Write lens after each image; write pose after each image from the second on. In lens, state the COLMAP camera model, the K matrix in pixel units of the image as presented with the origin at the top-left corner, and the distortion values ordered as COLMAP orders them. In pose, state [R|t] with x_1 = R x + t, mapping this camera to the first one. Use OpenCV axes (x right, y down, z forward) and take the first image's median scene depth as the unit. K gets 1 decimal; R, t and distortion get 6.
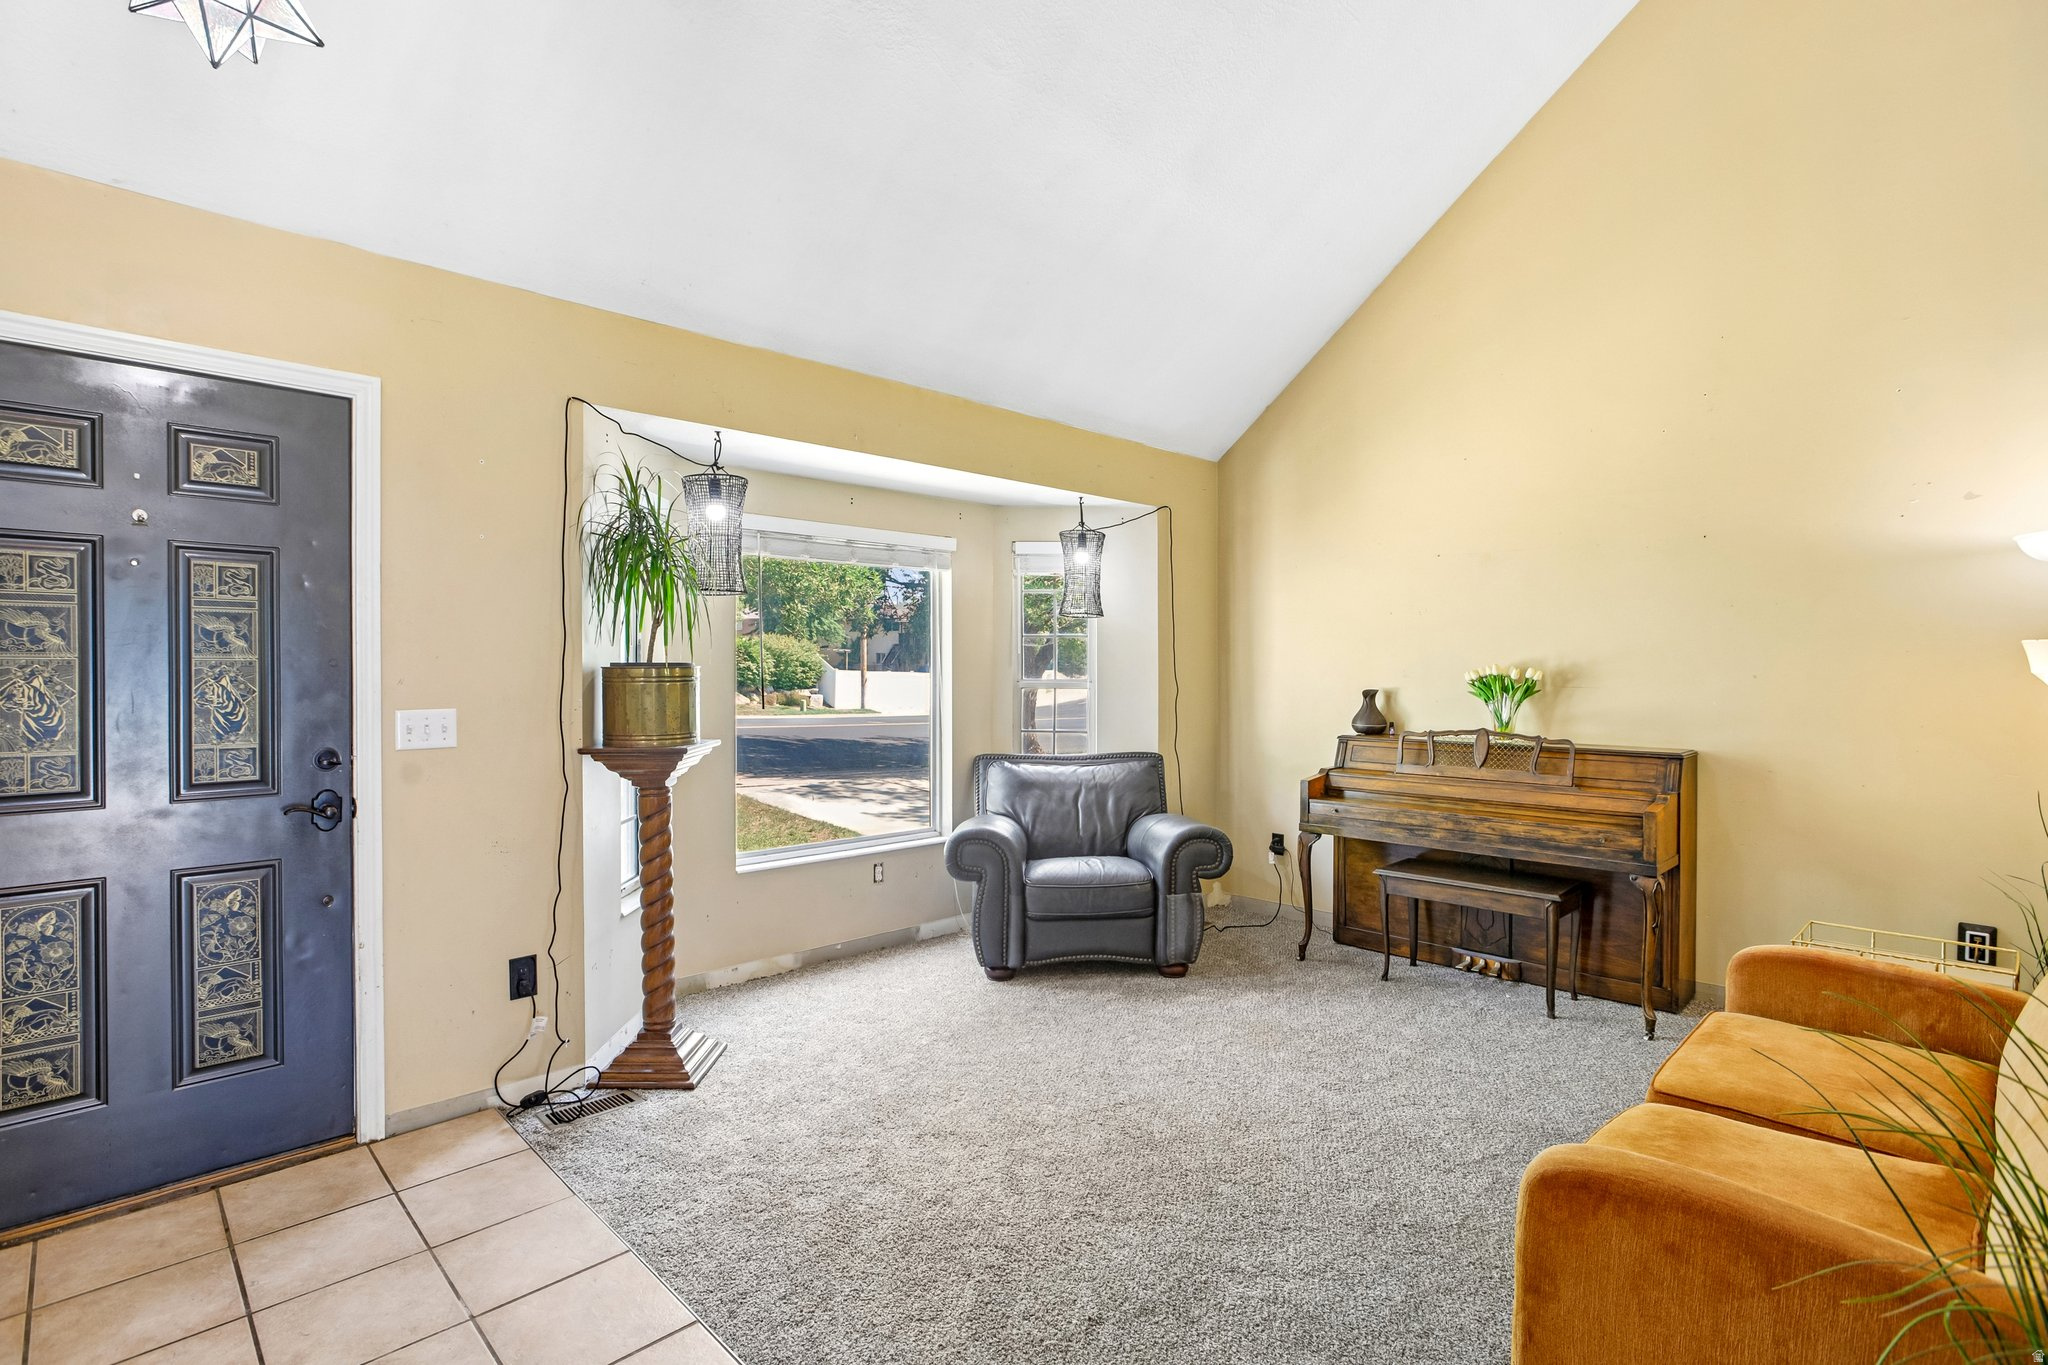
lens RADIAL K [[978.5, 0, 1013.2], [0, 978.5, 676.3], [0, 0, 1]] dist [-0.032480, 0.011805]
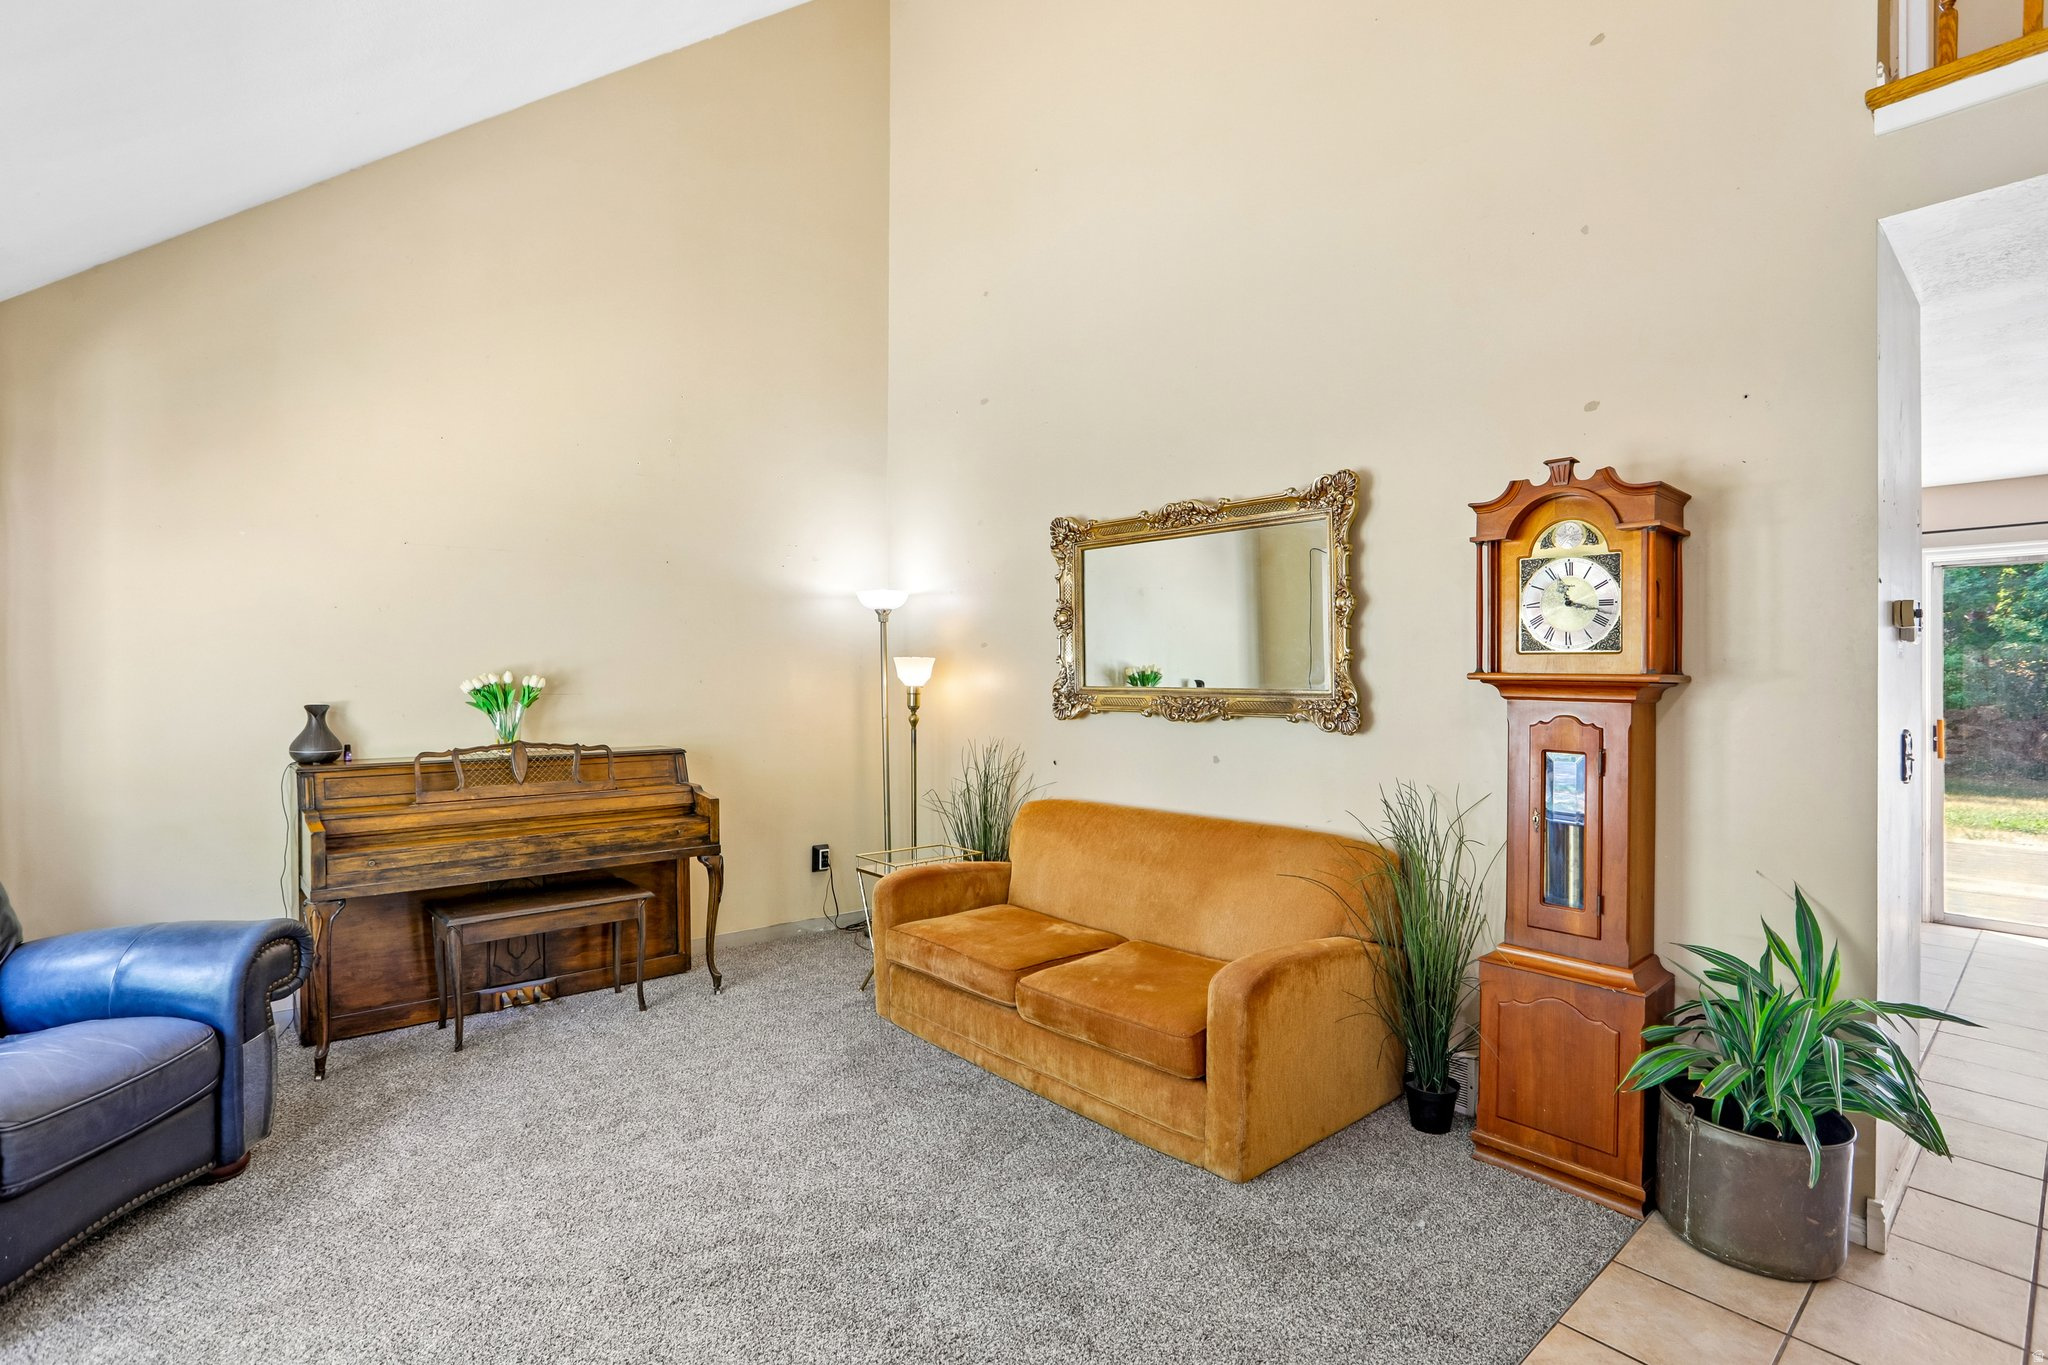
lens RADIAL K [[978.4, 0, 1024.0], [0, 978.4, 682.5], [0, 0, 1]] dist [-0.000074, 0.000965]
pose [[0.102346, -0.013730, 0.994654, -0.405114], [0.009319, 0.999874, 0.012844, -0.010101], [-0.994705, 0.007954, 0.102461, 0.433077]]
